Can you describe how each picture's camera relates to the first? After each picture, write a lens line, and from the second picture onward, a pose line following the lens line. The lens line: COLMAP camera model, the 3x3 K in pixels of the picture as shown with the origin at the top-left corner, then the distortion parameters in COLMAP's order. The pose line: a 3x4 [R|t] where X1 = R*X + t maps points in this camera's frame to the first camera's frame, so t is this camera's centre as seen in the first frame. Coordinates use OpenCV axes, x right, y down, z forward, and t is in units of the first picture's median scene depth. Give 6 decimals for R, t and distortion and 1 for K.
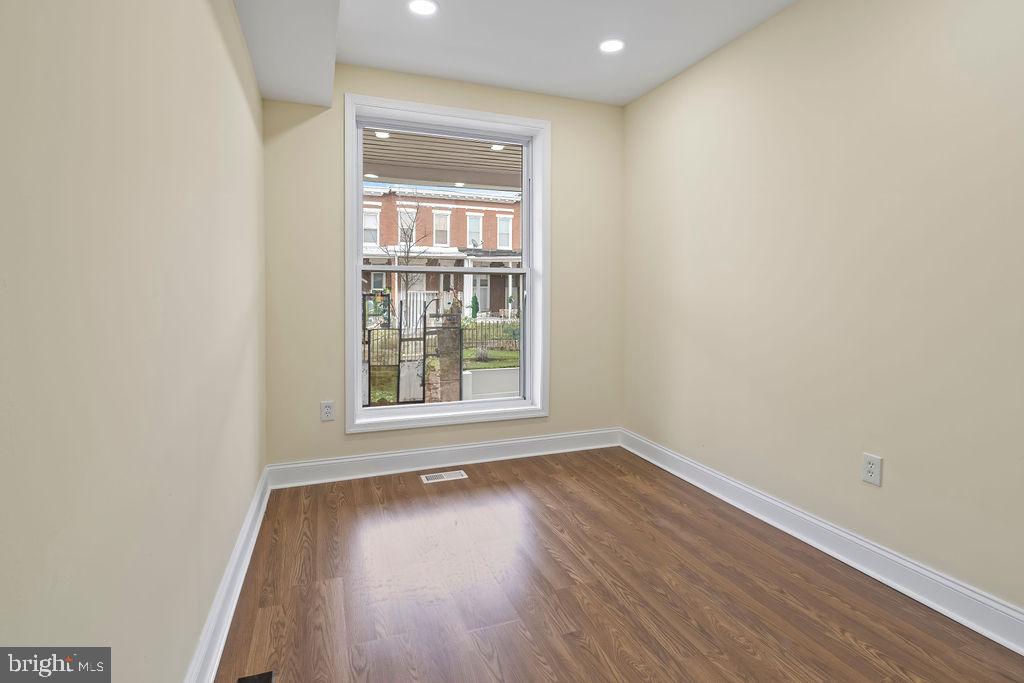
lens RADIAL K [[503.2, 0, 514.5], [0, 503.2, 312.3], [0, 0, 1]] dist [-0.013878, 0.001109]
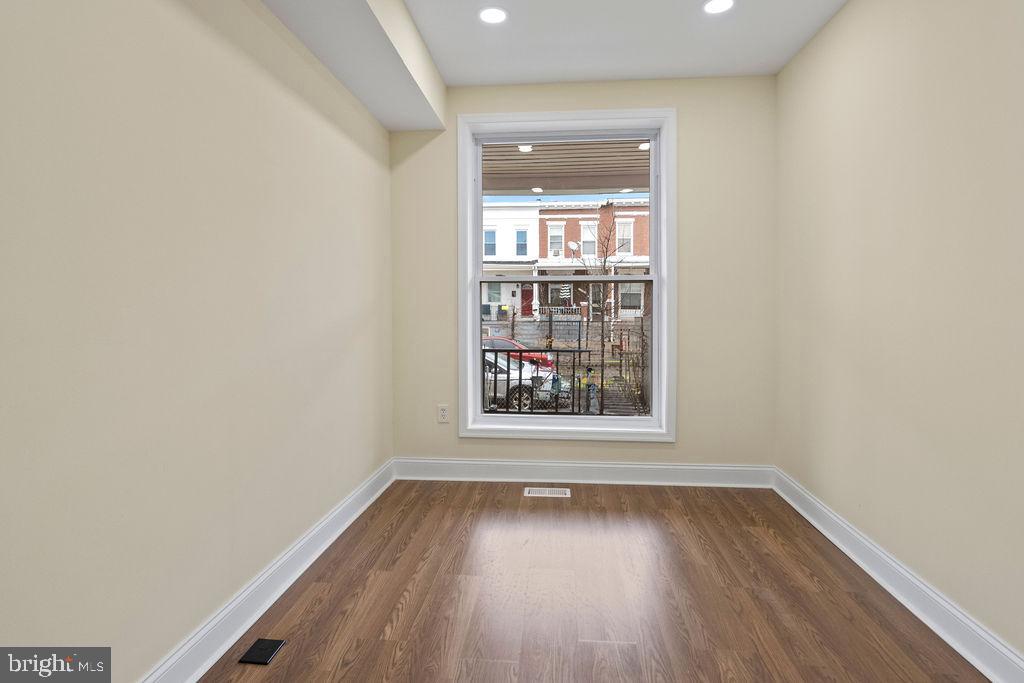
lens RADIAL K [[505.2, 0, 515.7], [0, 505.2, 314.3], [0, 0, 1]] dist [-0.001499, 0.001538]
pose [[0.903102, 0.006009, -0.429385, 0.219130], [-0.013405, 0.999809, -0.014203, -0.001123], [0.429217, 0.018583, 0.903010, 0.088314]]
